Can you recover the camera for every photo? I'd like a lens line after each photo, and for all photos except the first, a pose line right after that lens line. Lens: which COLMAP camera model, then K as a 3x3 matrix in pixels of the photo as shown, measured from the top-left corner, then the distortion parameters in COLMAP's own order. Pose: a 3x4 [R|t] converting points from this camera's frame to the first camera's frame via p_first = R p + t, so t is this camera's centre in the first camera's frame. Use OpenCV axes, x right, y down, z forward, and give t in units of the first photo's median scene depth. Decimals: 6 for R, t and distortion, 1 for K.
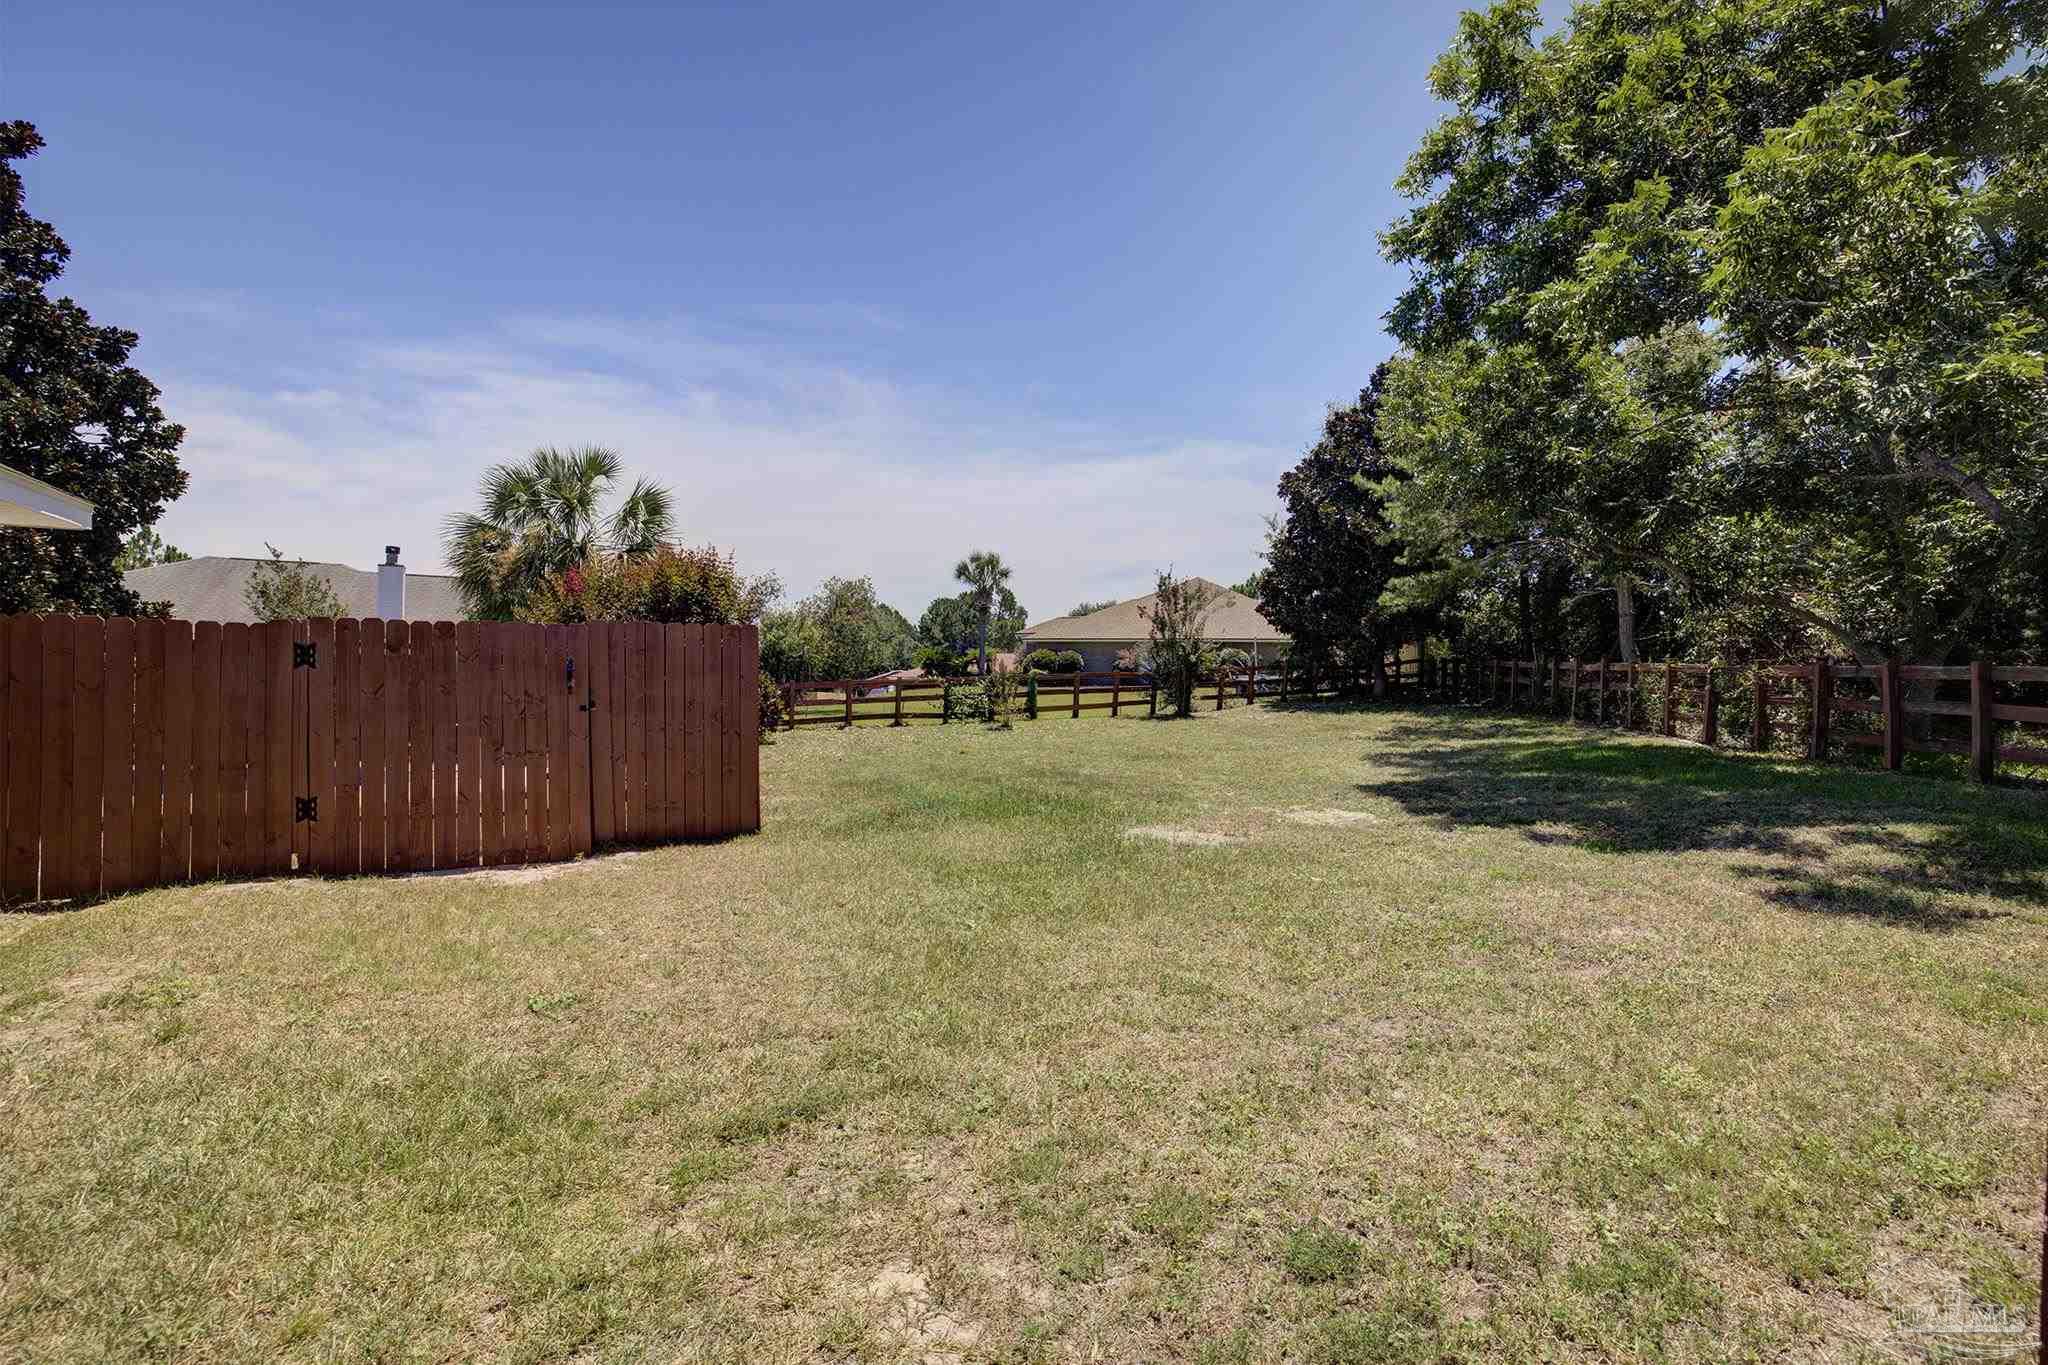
lens RADIAL K [[869.6, 0, 1024.0], [0, 869.6, 682.5], [0, 0, 1]] dist [-0.003998, 0.005026]
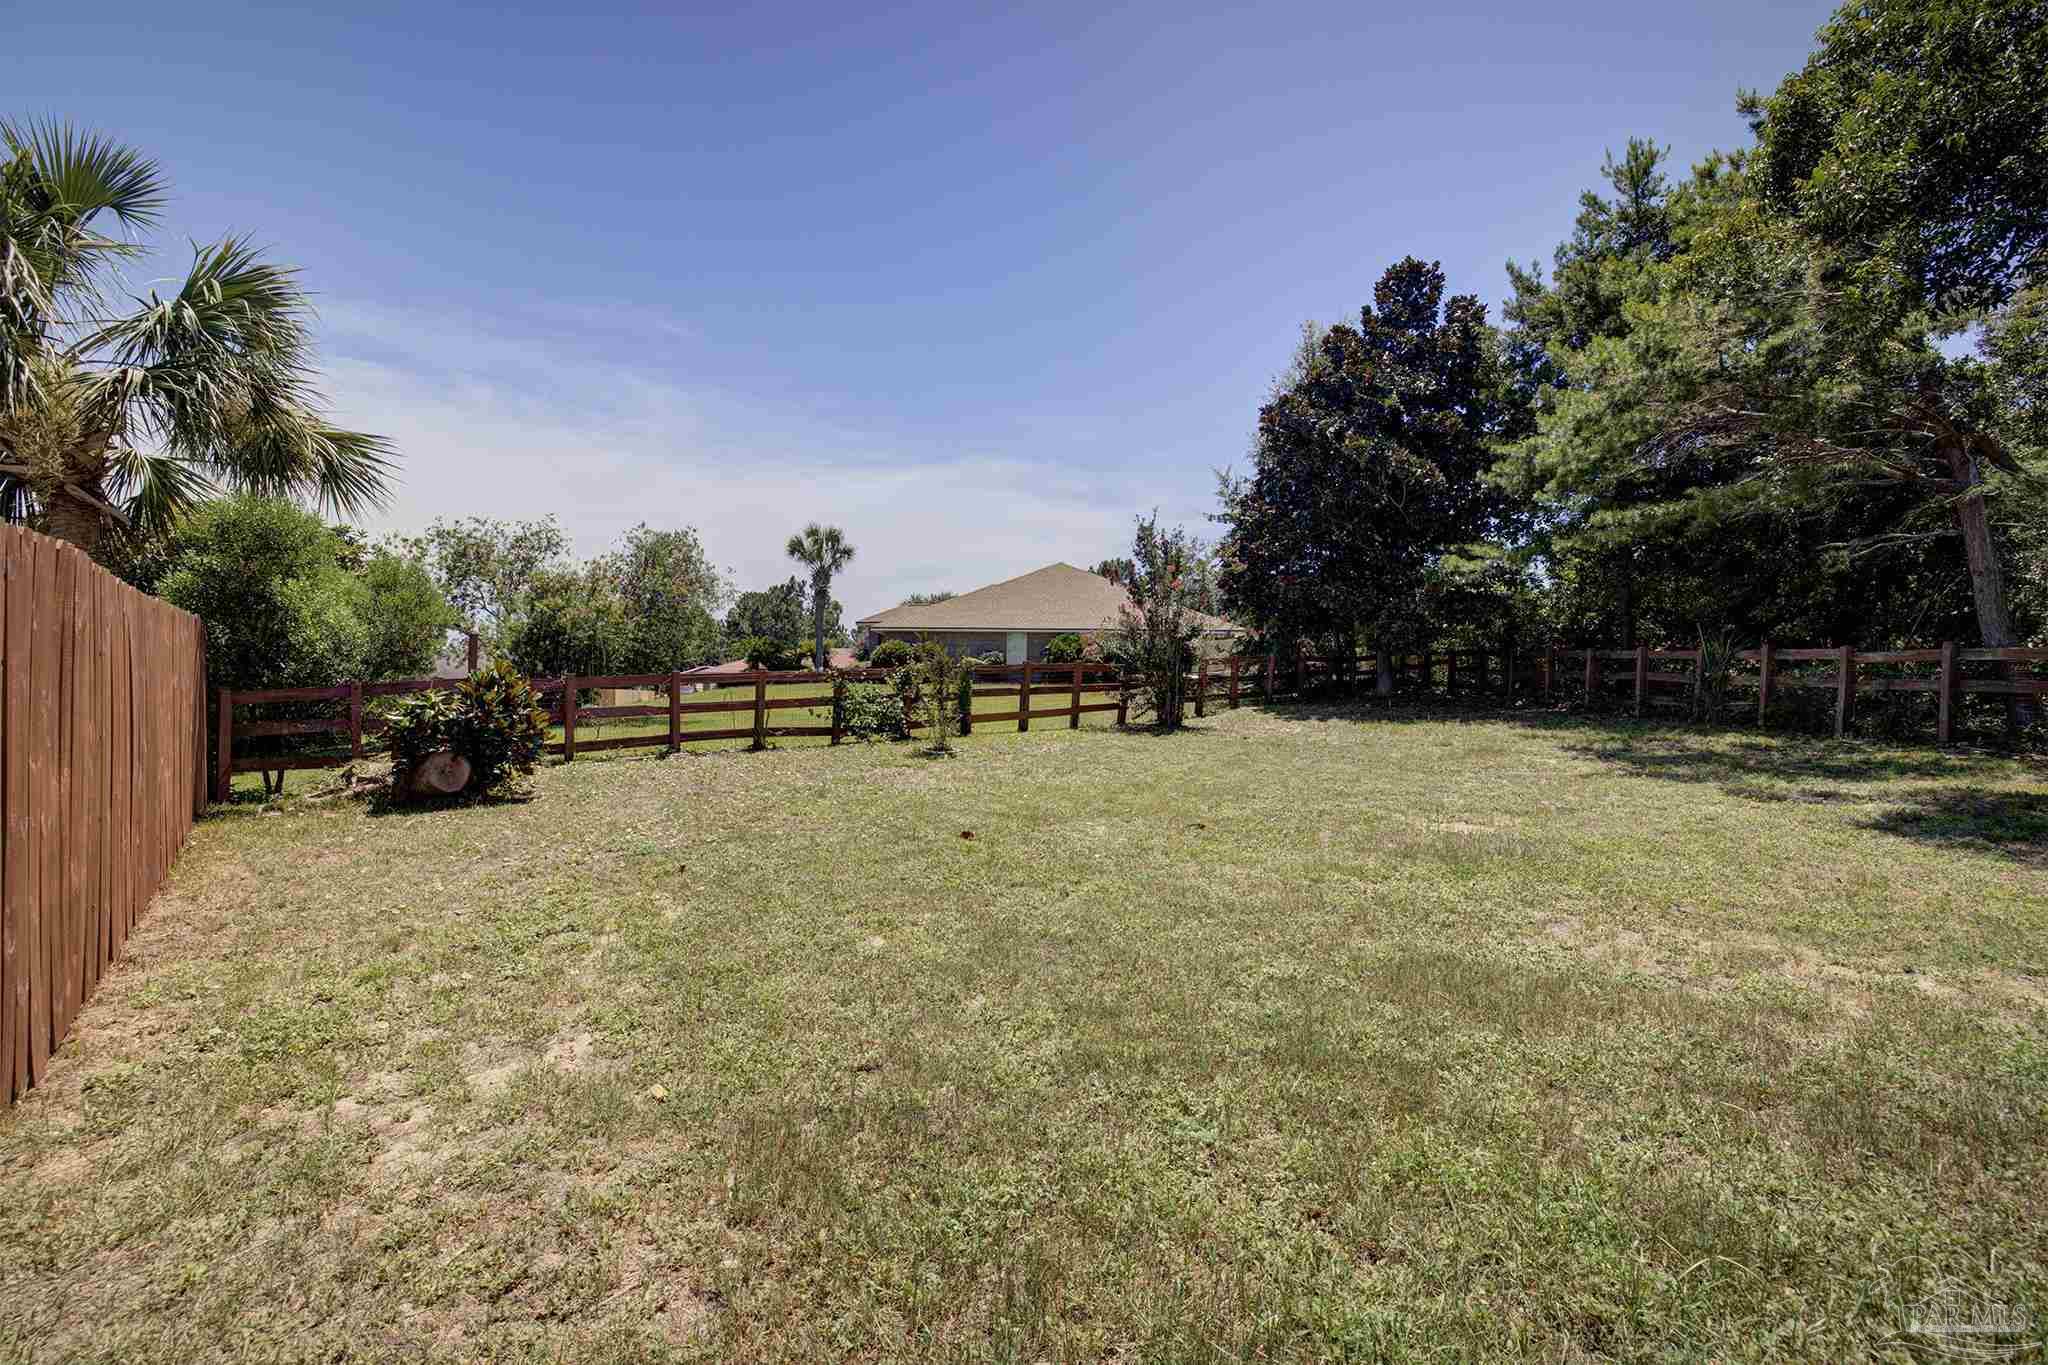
lens RADIAL K [[867.4, 0, 995.1], [0, 867.4, 677.8], [0, 0, 1]] dist [-0.046798, -0.000018]
pose [[0.983298, 0.002808, 0.181982, -0.081763], [-0.002424, 0.999994, -0.002331, 0.001283], [-0.181987, 0.001851, 0.983299, 0.338041]]
